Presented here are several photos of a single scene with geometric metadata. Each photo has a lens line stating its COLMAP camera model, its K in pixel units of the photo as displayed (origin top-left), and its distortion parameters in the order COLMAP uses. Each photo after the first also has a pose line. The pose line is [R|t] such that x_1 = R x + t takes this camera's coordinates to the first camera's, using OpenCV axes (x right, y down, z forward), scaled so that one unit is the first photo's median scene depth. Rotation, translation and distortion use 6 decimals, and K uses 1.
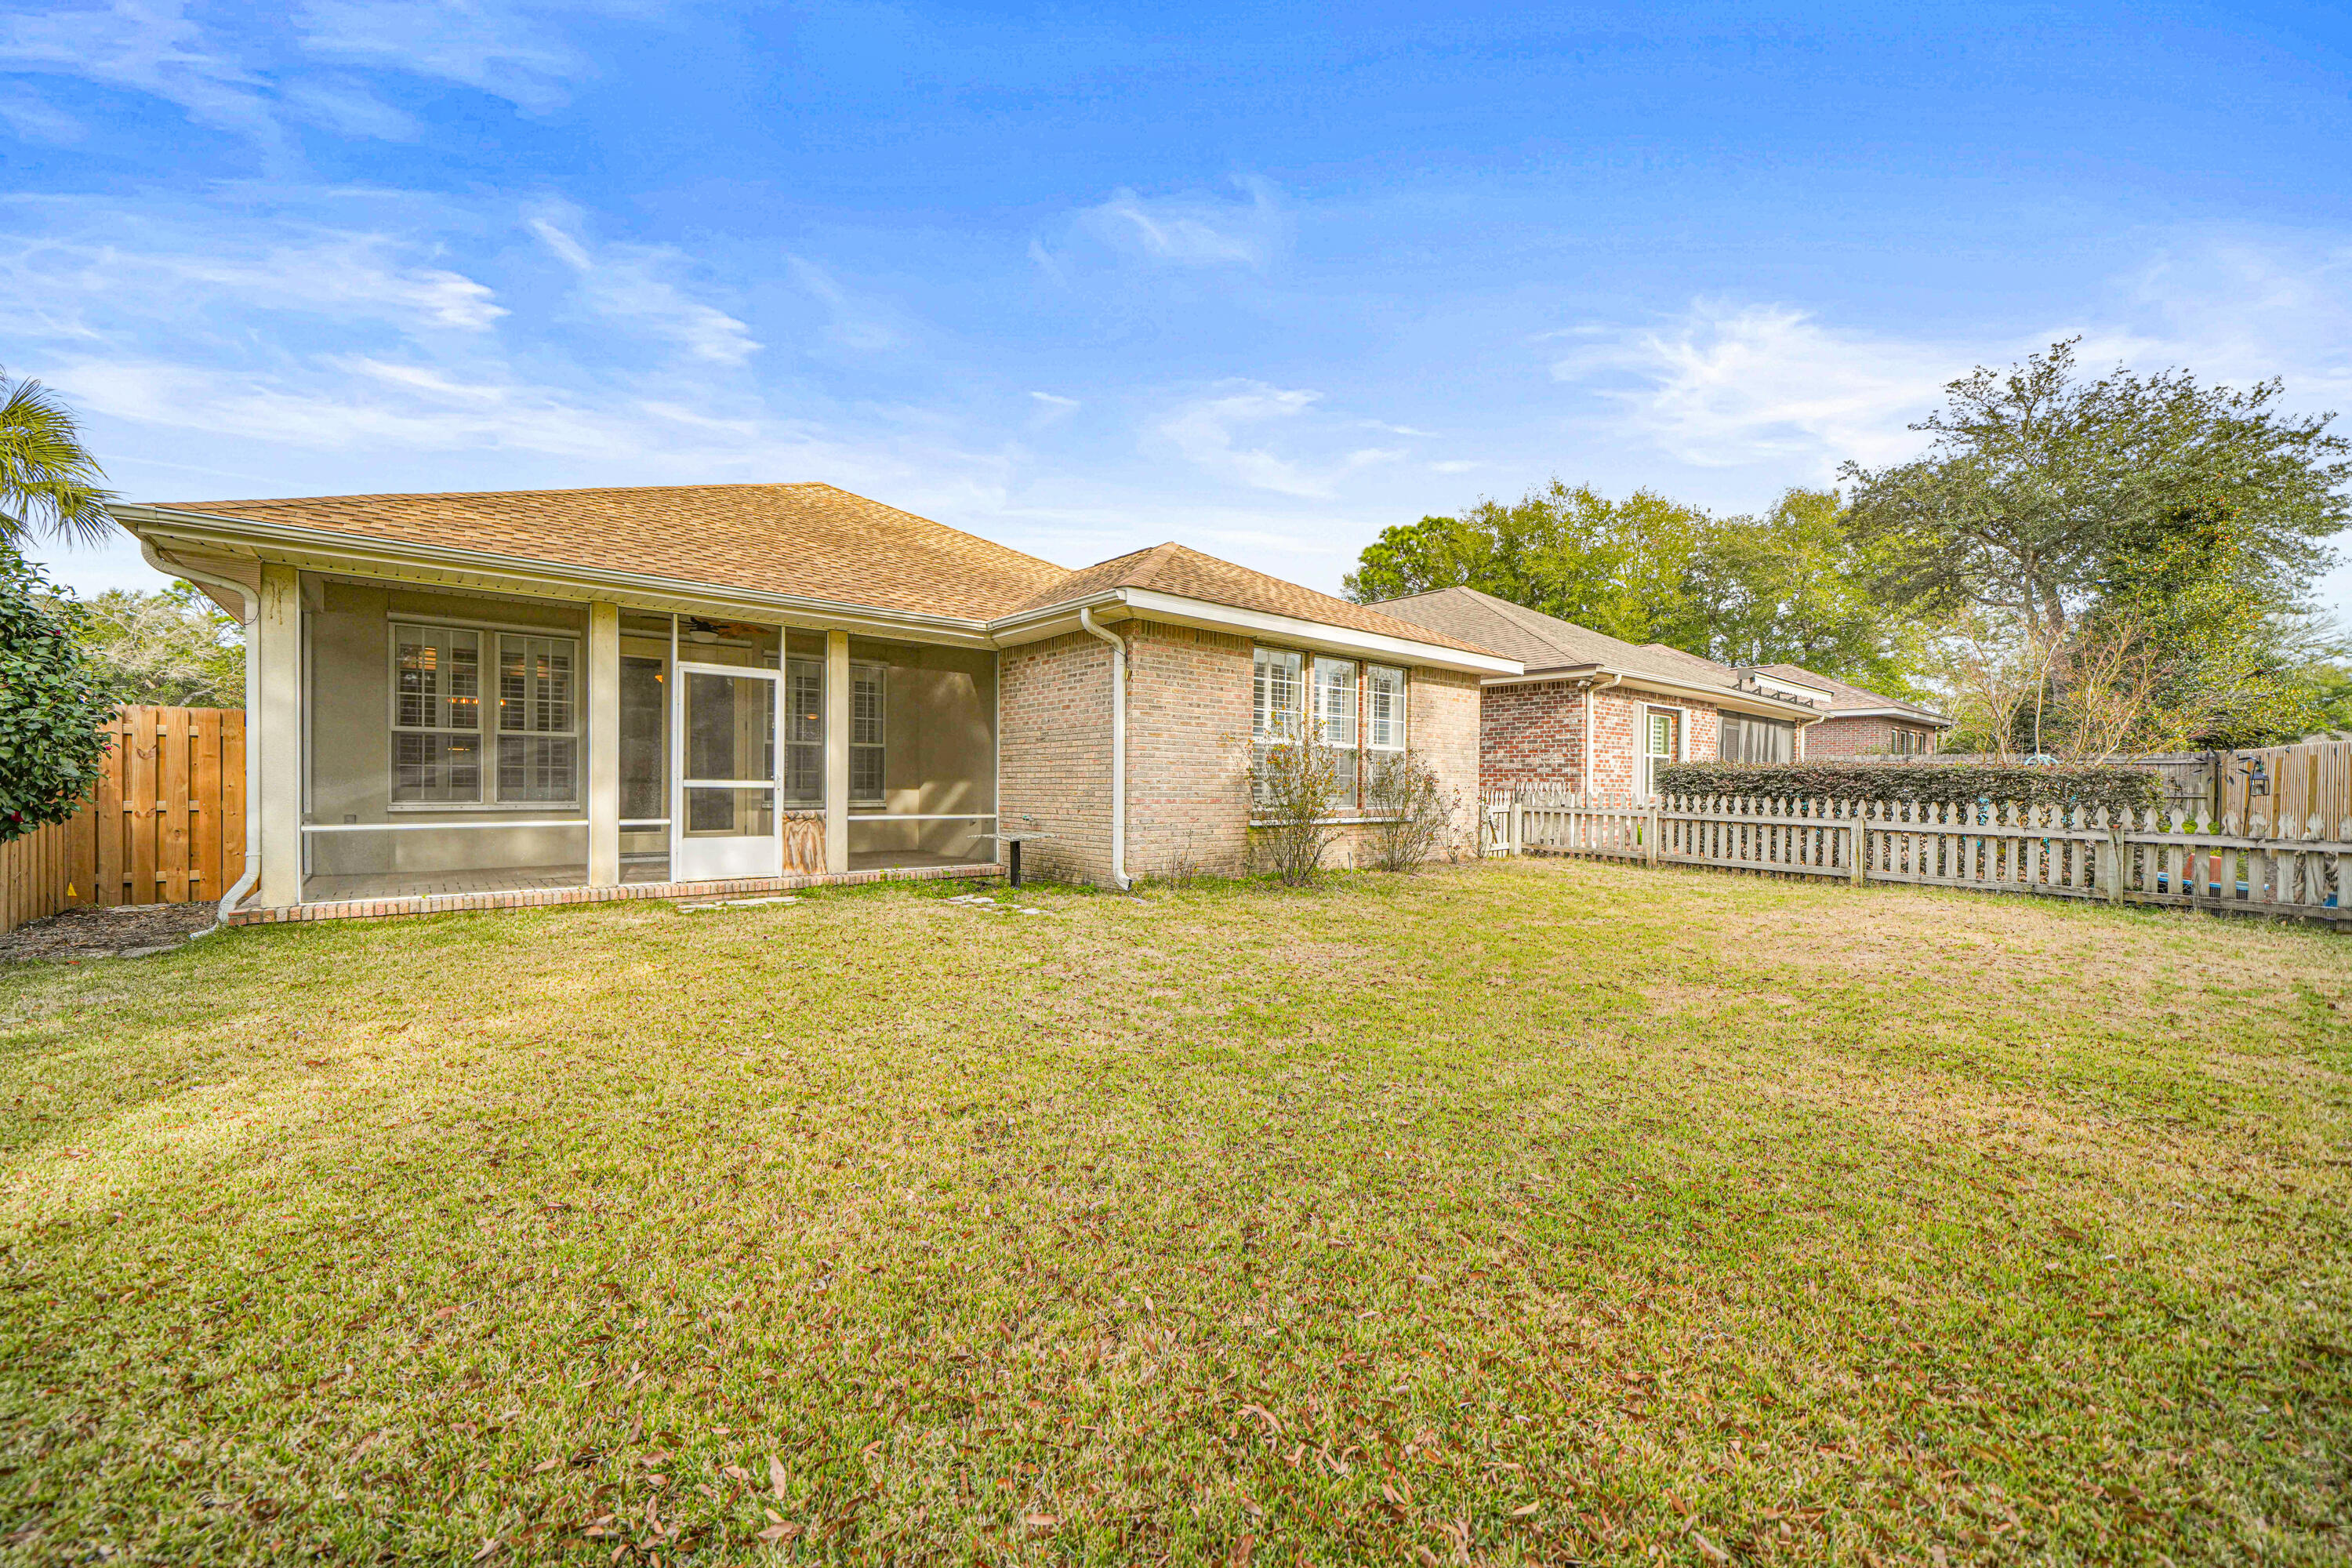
lens RADIAL K [[876.5, 0, 1162.3], [0, 876.5, 787.8], [0, 0, 1]] dist [-0.003560, -0.000089]
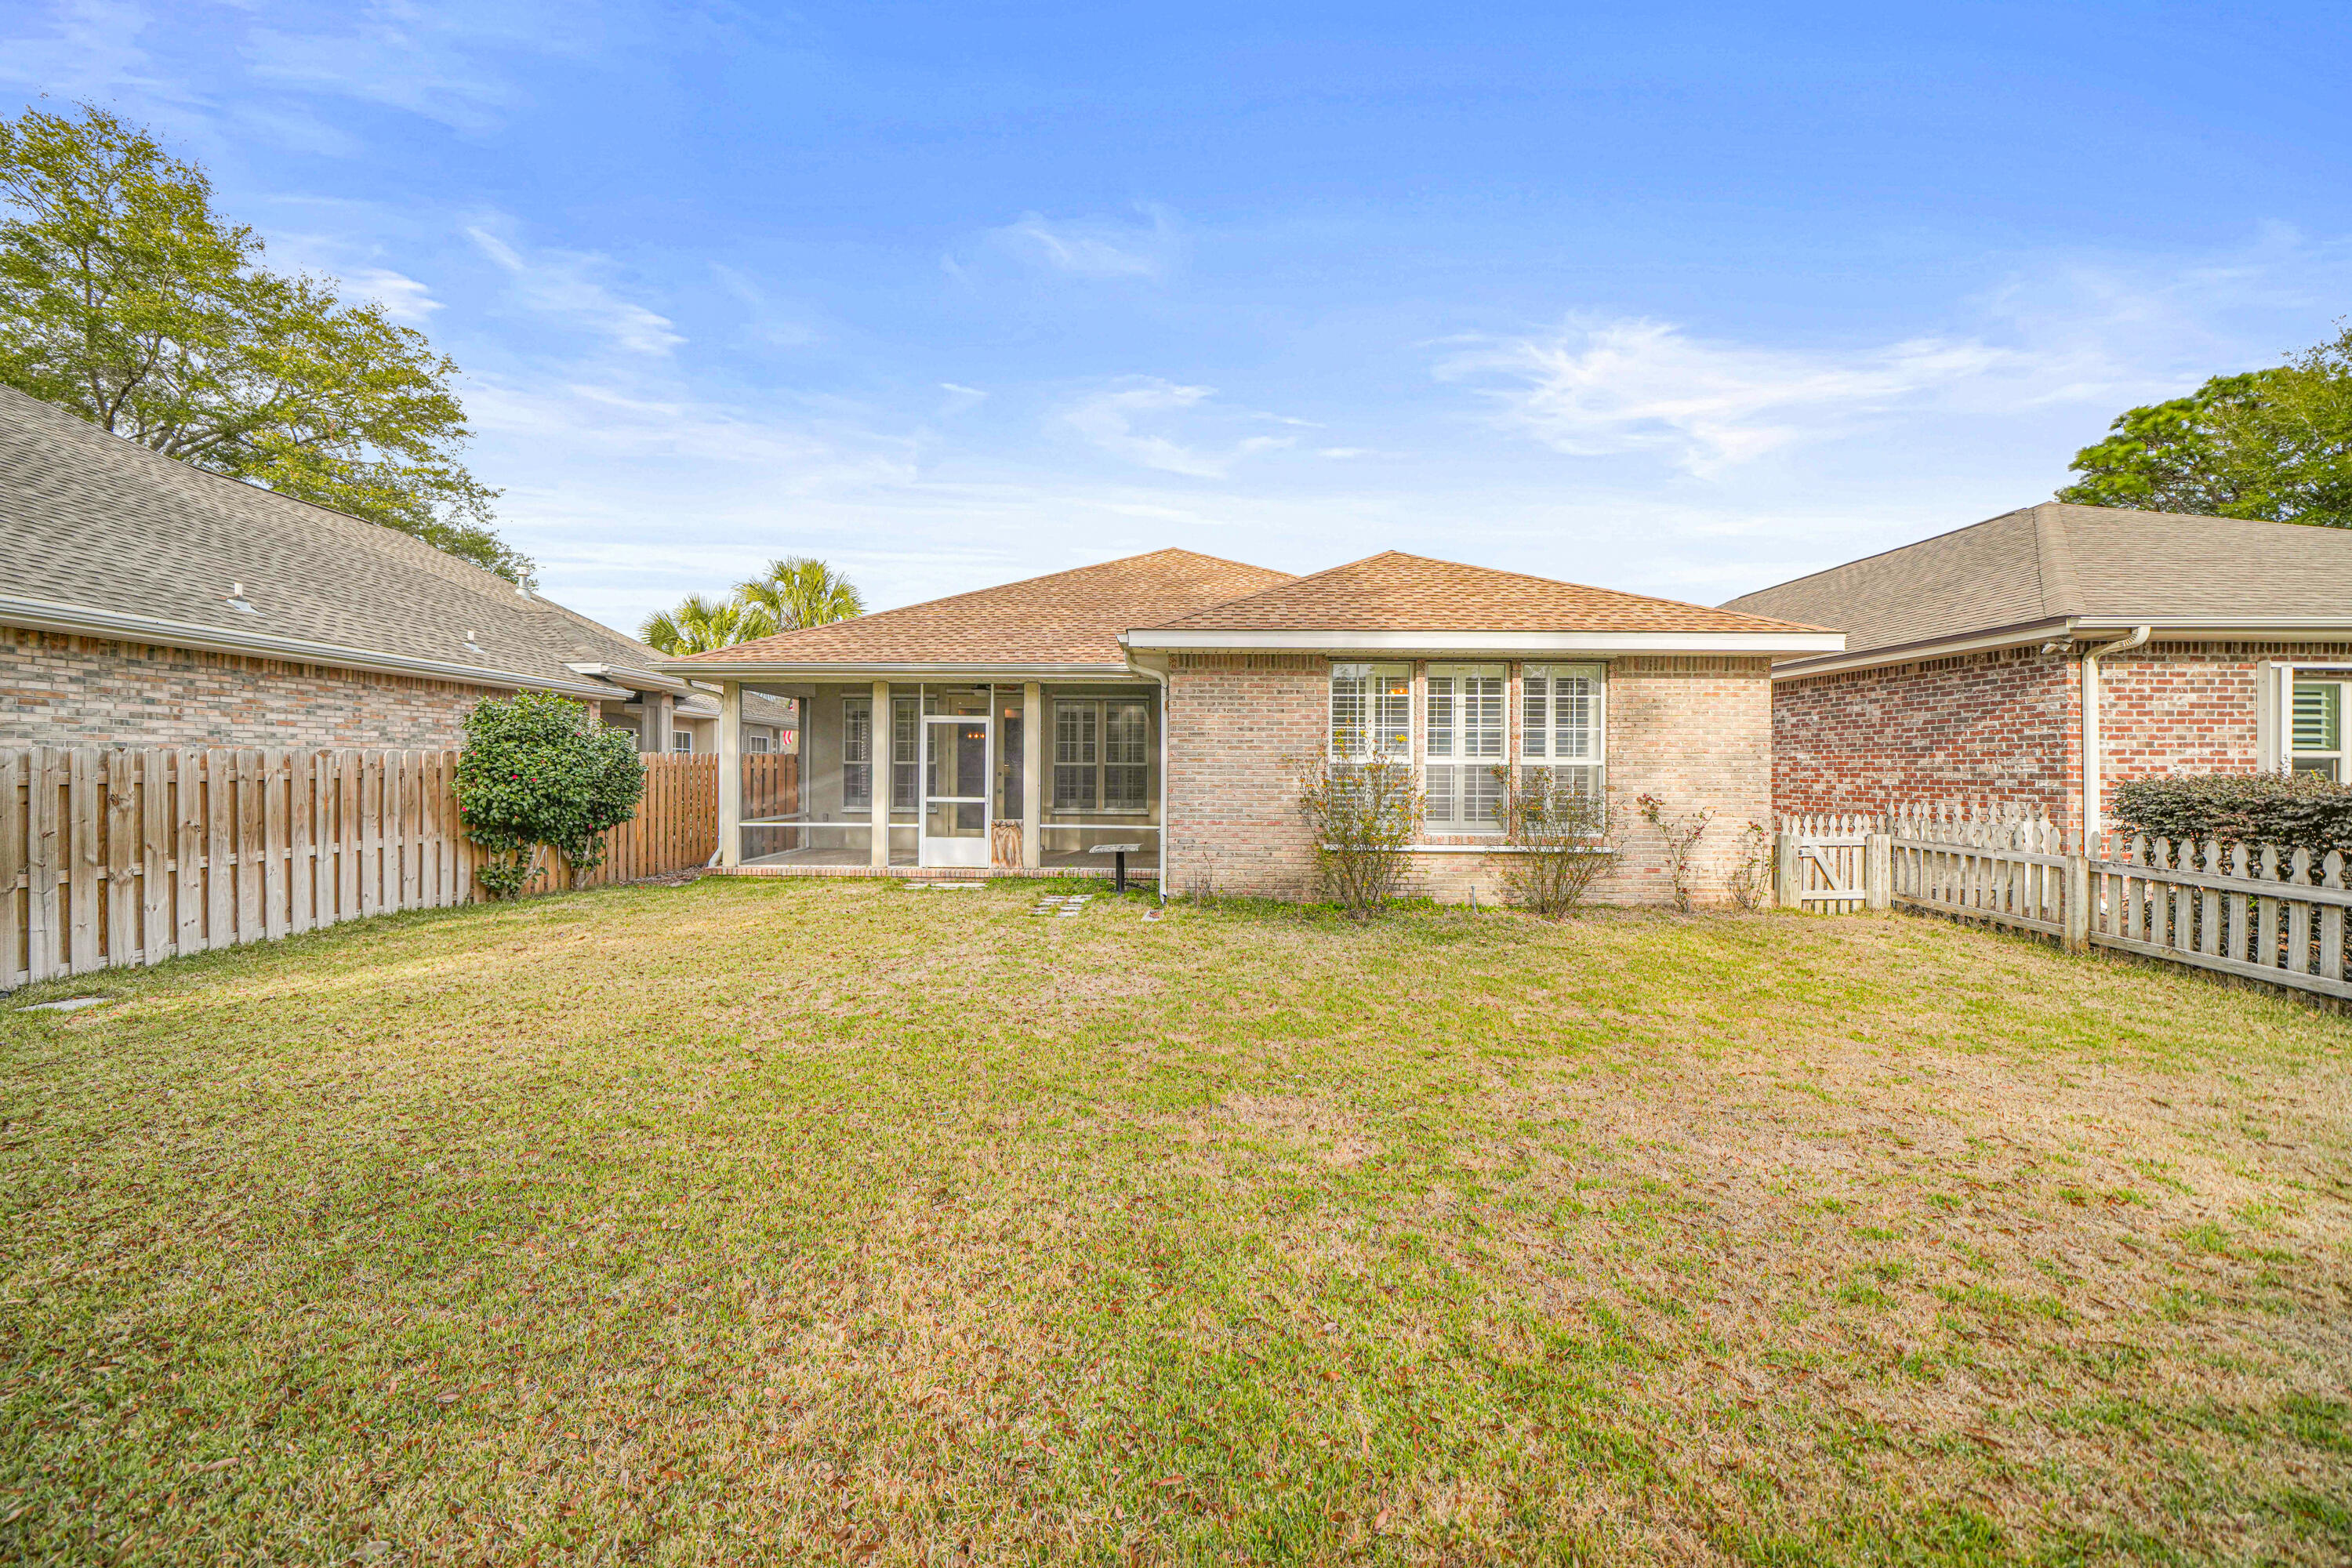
lens RADIAL K [[803.1, 0, 1173.4], [0, 803.1, 766.3], [0, 0, 1]] dist [-0.001556, -0.000660]
pose [[0.759123, -0.009258, -0.650882, 0.562179], [-0.002127, 0.999858, -0.016703, -0.034187], [0.650944, 0.014064, 0.758996, 0.227395]]
